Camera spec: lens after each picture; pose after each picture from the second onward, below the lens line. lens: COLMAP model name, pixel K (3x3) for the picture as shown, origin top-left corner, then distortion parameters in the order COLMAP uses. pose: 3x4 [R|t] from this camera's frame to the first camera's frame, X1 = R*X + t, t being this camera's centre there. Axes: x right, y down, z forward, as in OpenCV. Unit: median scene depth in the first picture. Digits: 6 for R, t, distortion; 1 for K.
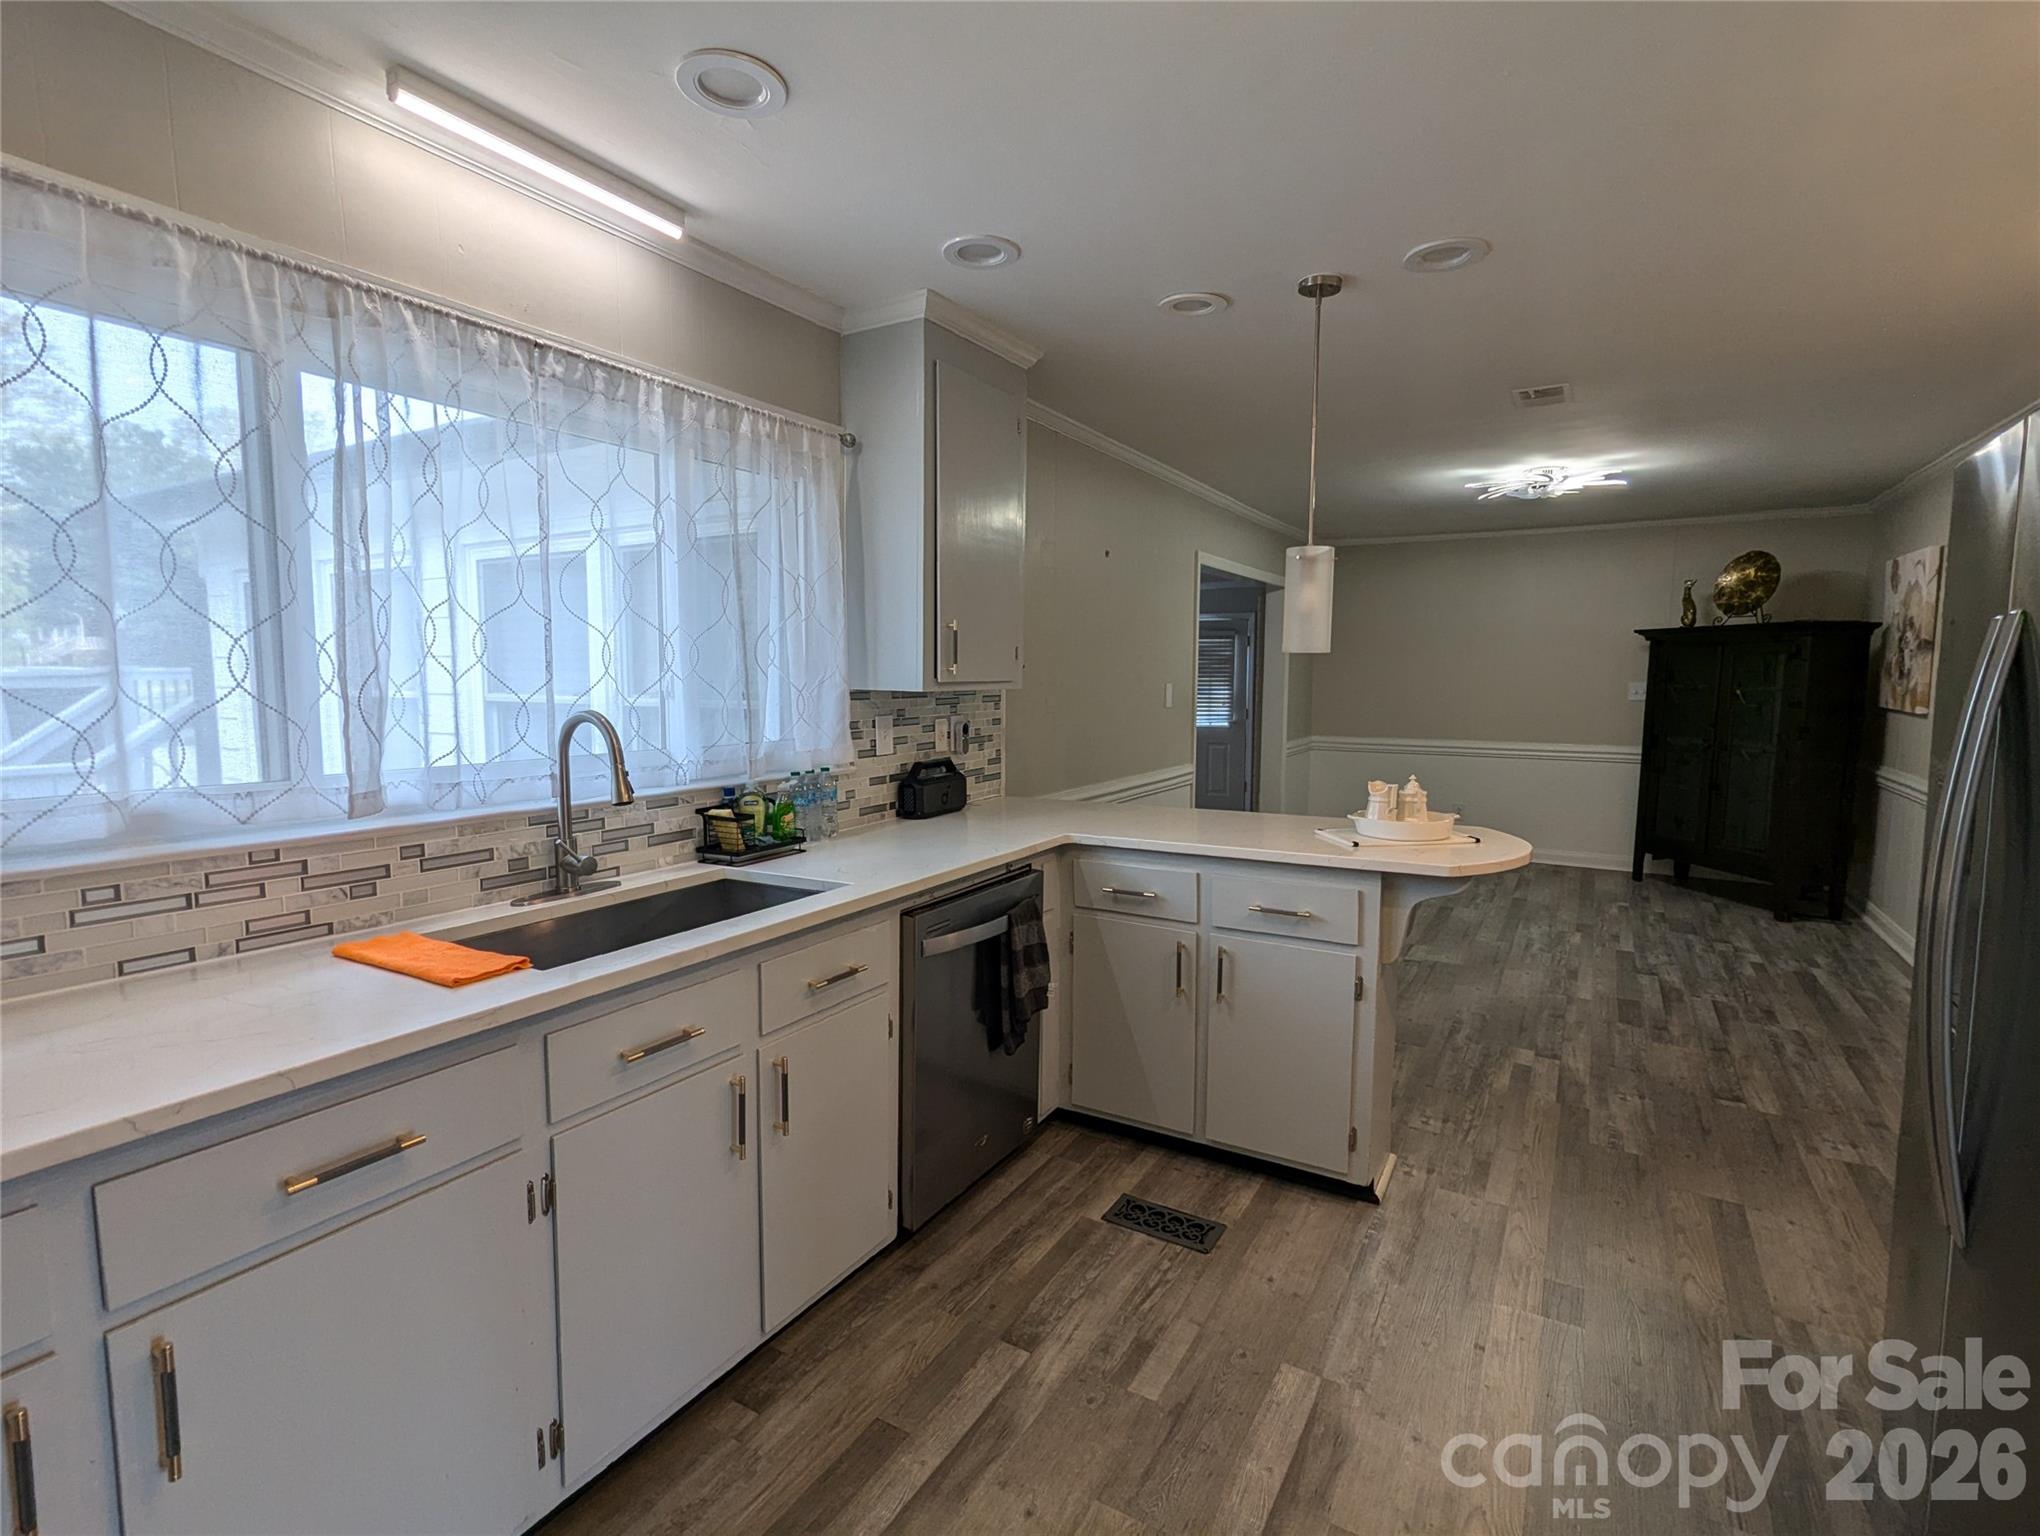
lens RADIAL K [[972.0, 0, 1018.5], [0, 972.0, 766.3], [0, 0, 1]] dist [-0.002791, 0.002459]
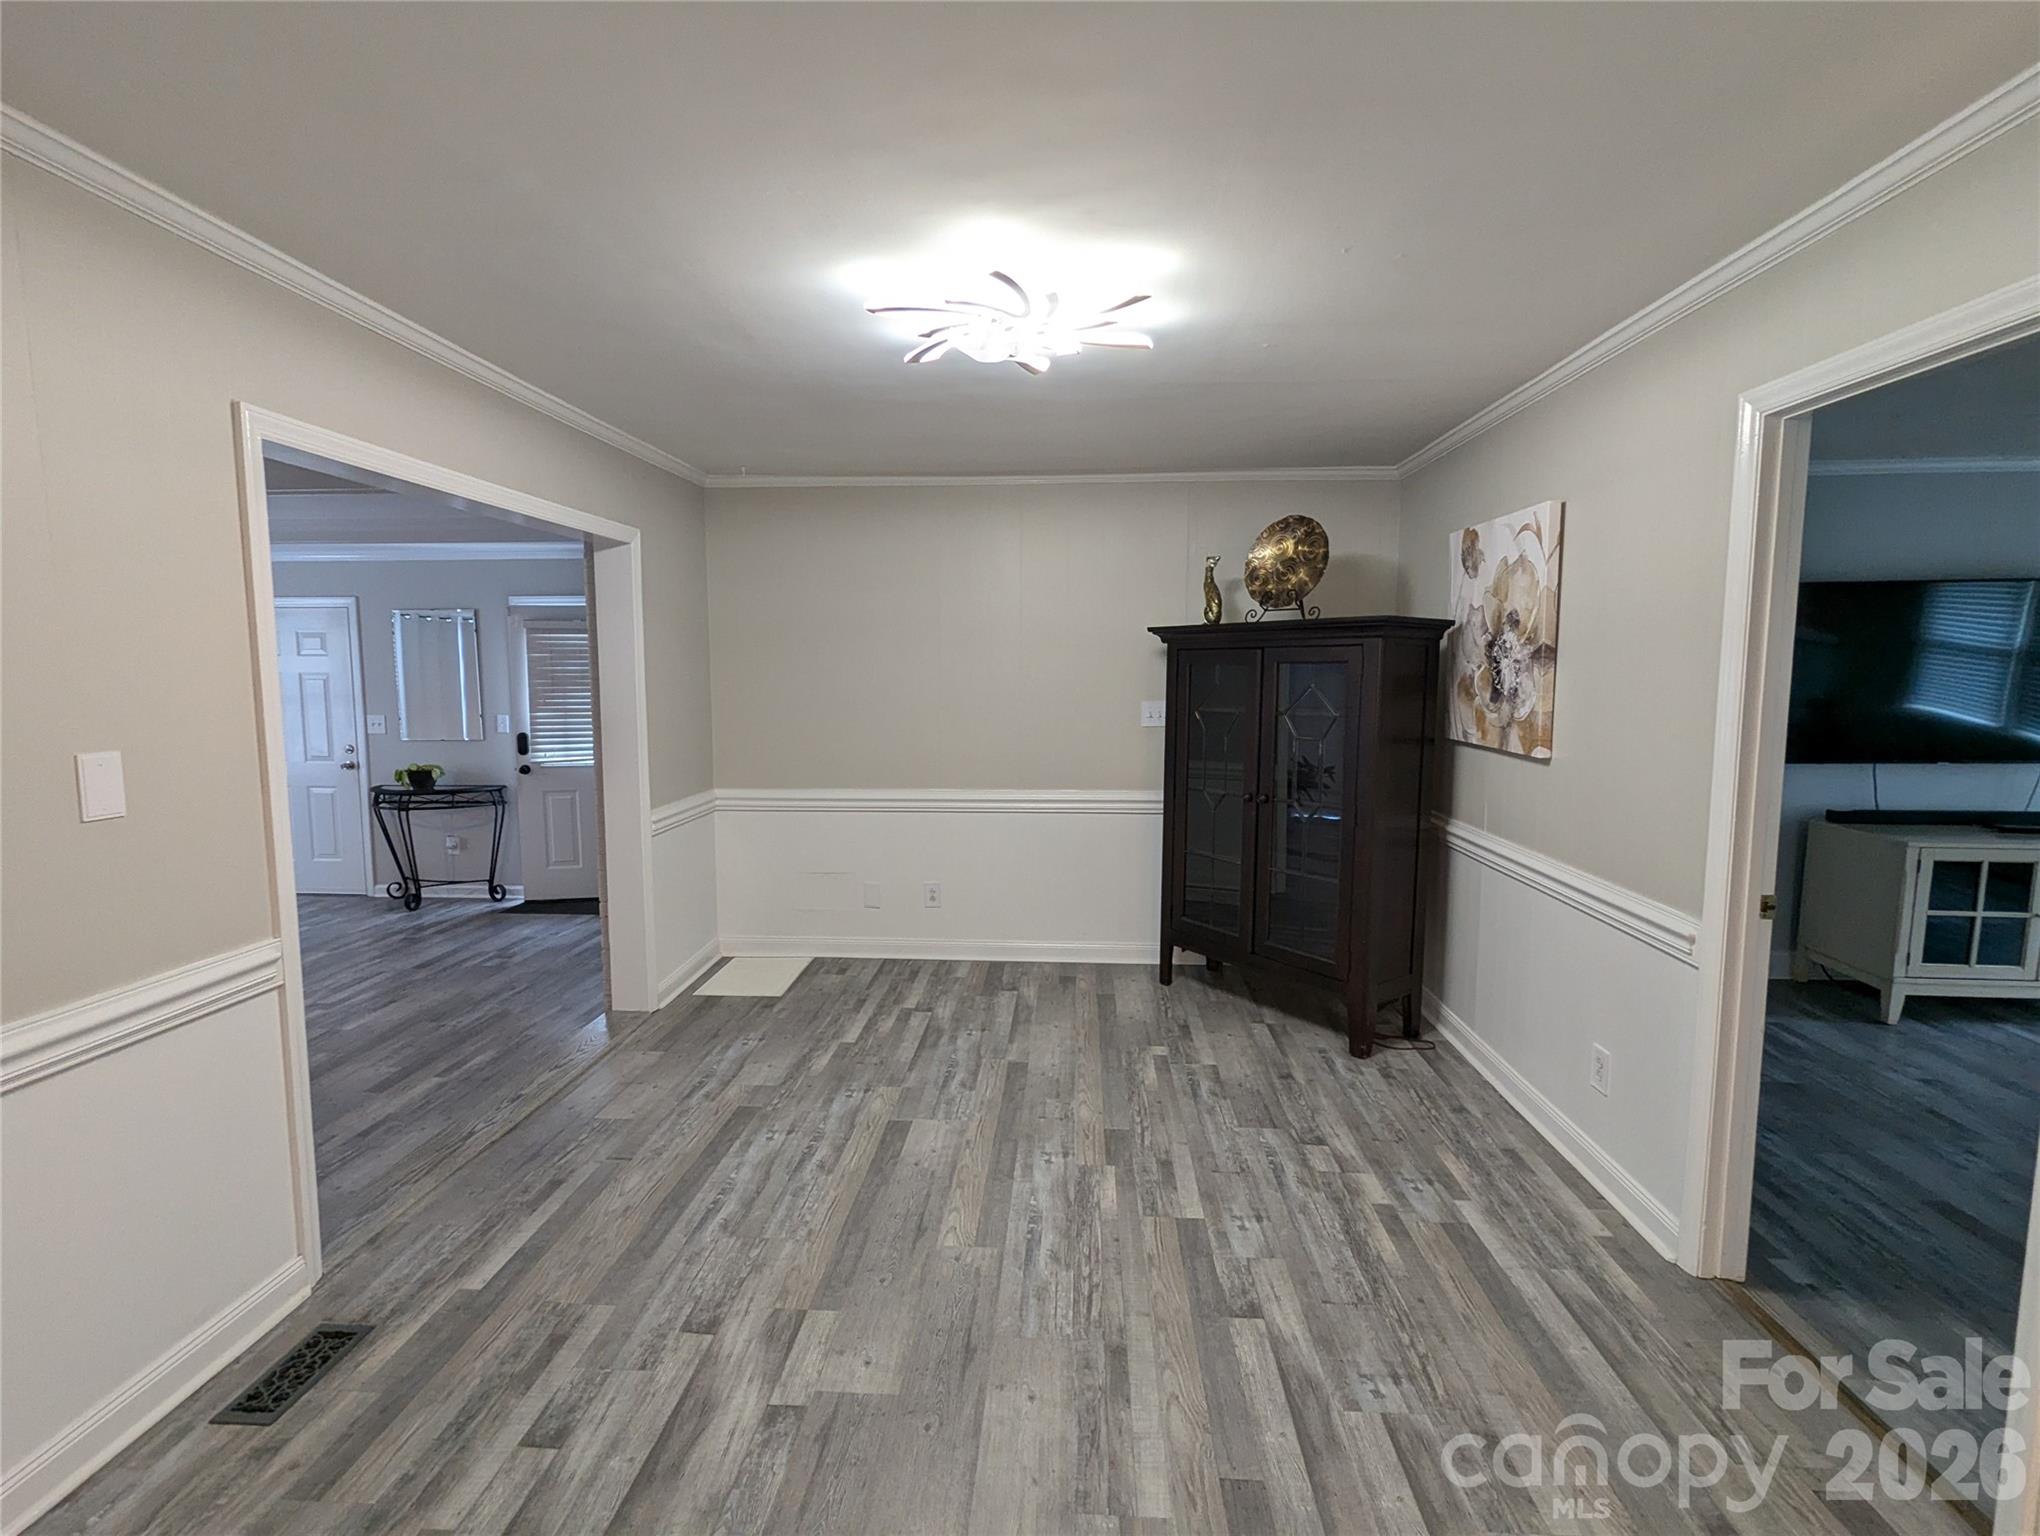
lens RADIAL K [[972.0, 0, 1012.1], [0, 972.0, 776.9], [0, 0, 1]] dist [-0.002791, 0.002459]
pose [[0.892912, -0.052054, 0.447212, 0.569431], [0.046315, 0.998644, 0.023766, -0.133861], [-0.447842, -0.000509, 0.894112, 1.041004]]
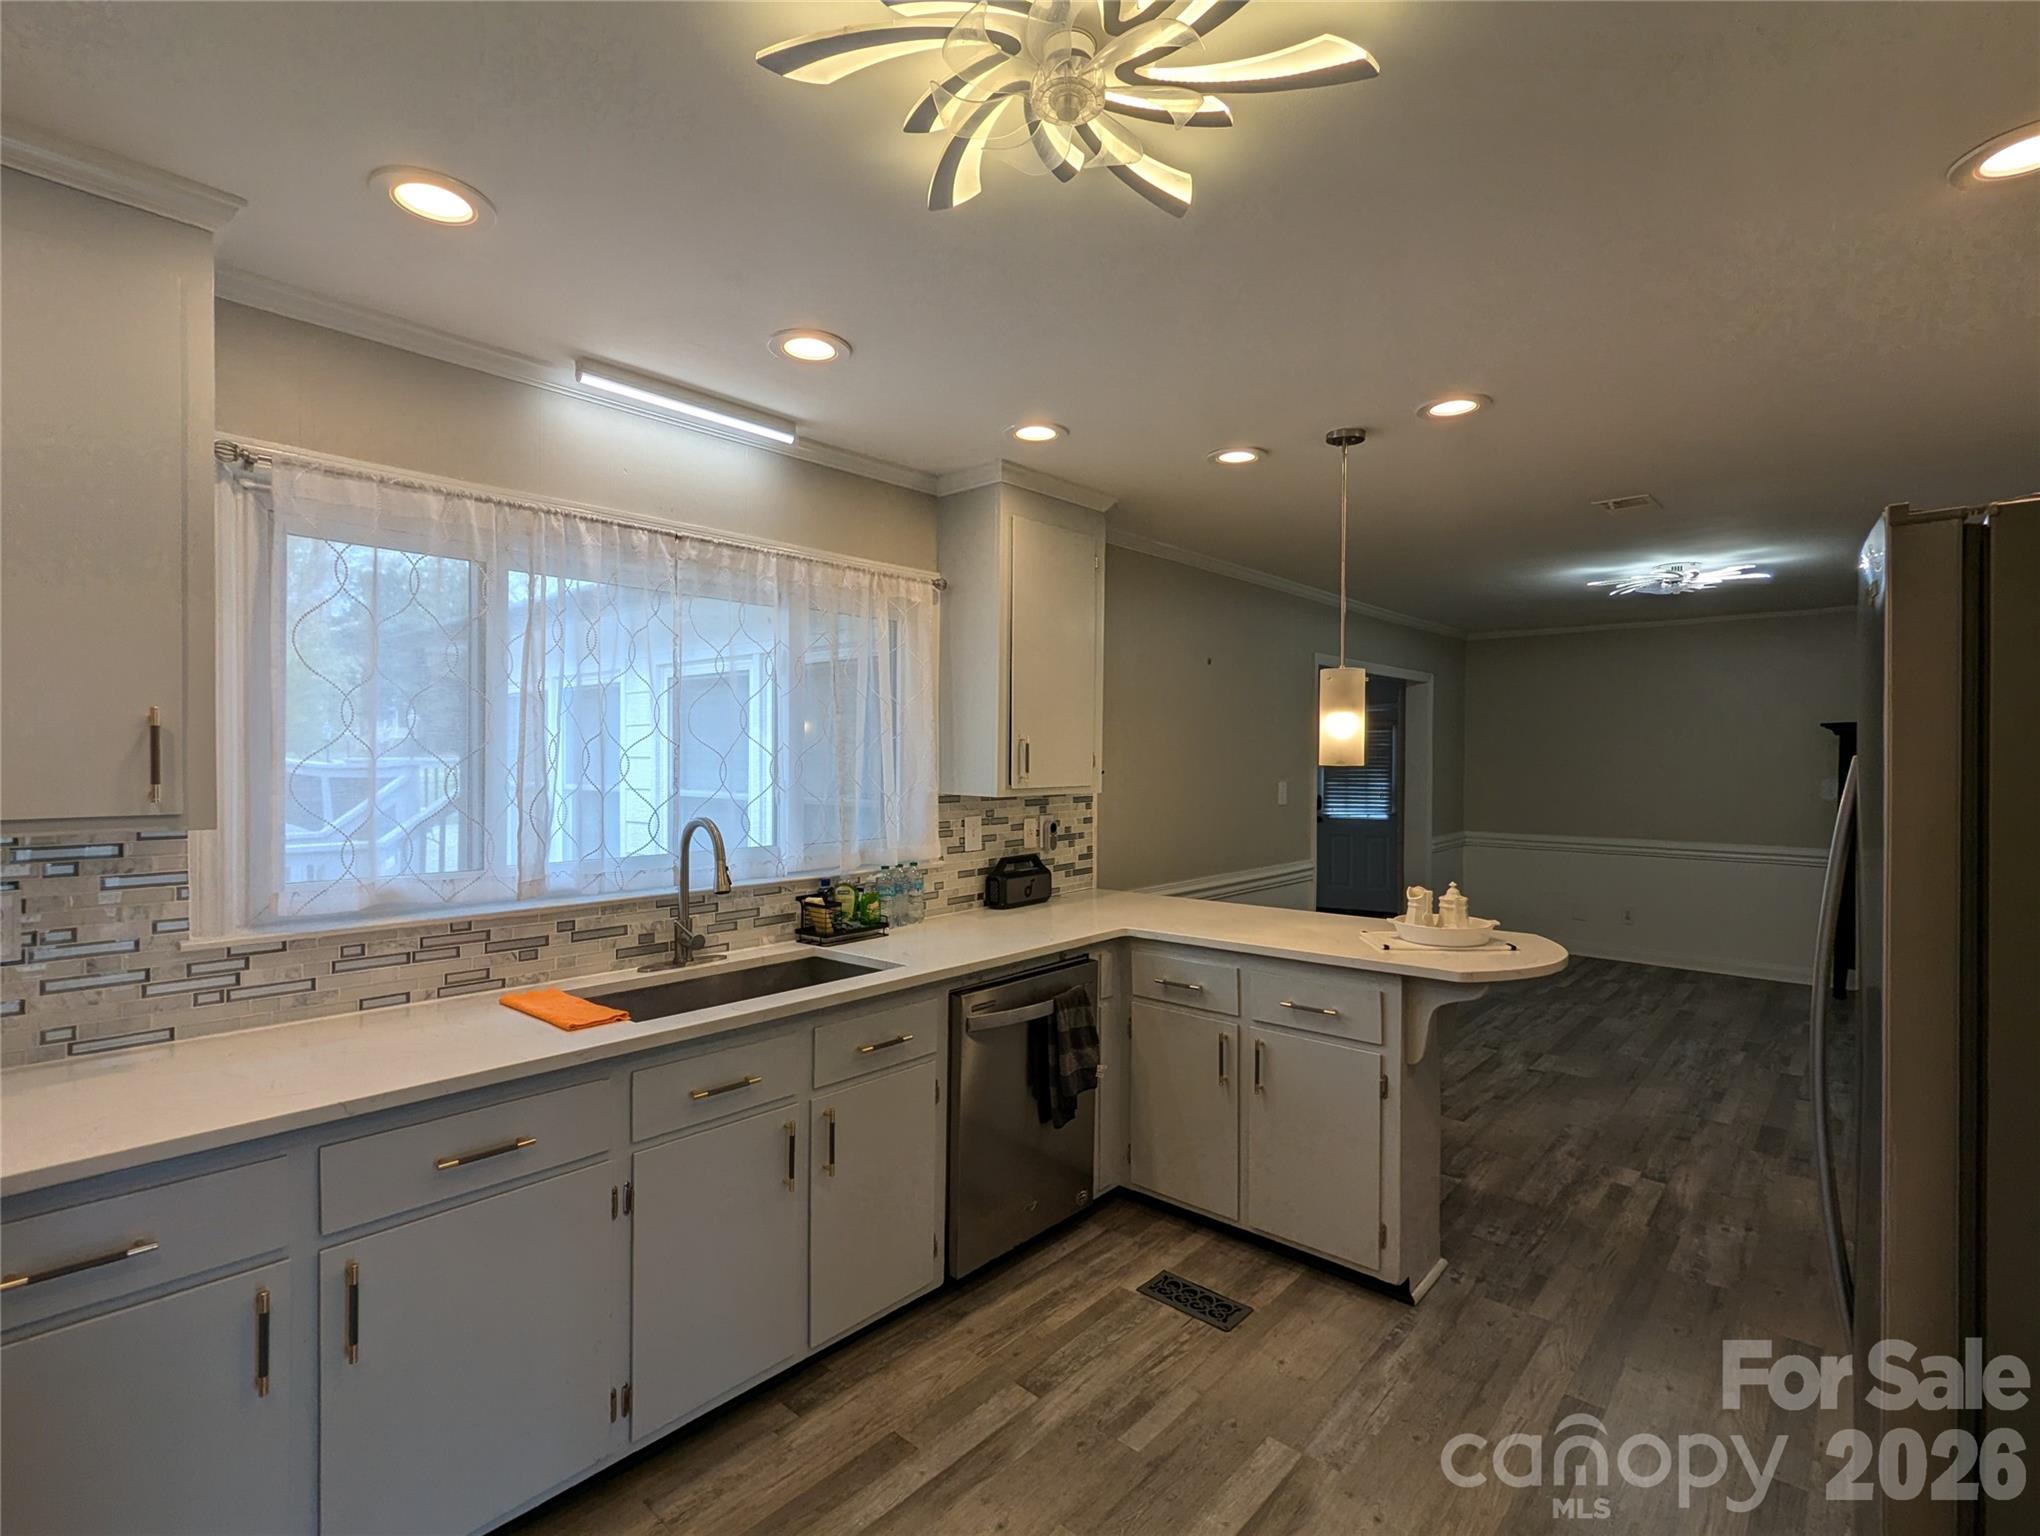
lens RADIAL K [[972.0, 0, 1018.1], [0, 972.0, 765.2], [0, 0, 1]] dist [-0.002791, 0.002459]
pose [[0.981141, 0.001495, -0.193286, 0.153416], [-0.018291, 0.996201, -0.085141, -0.018582], [0.192425, 0.087071, 0.977441, -0.120046]]
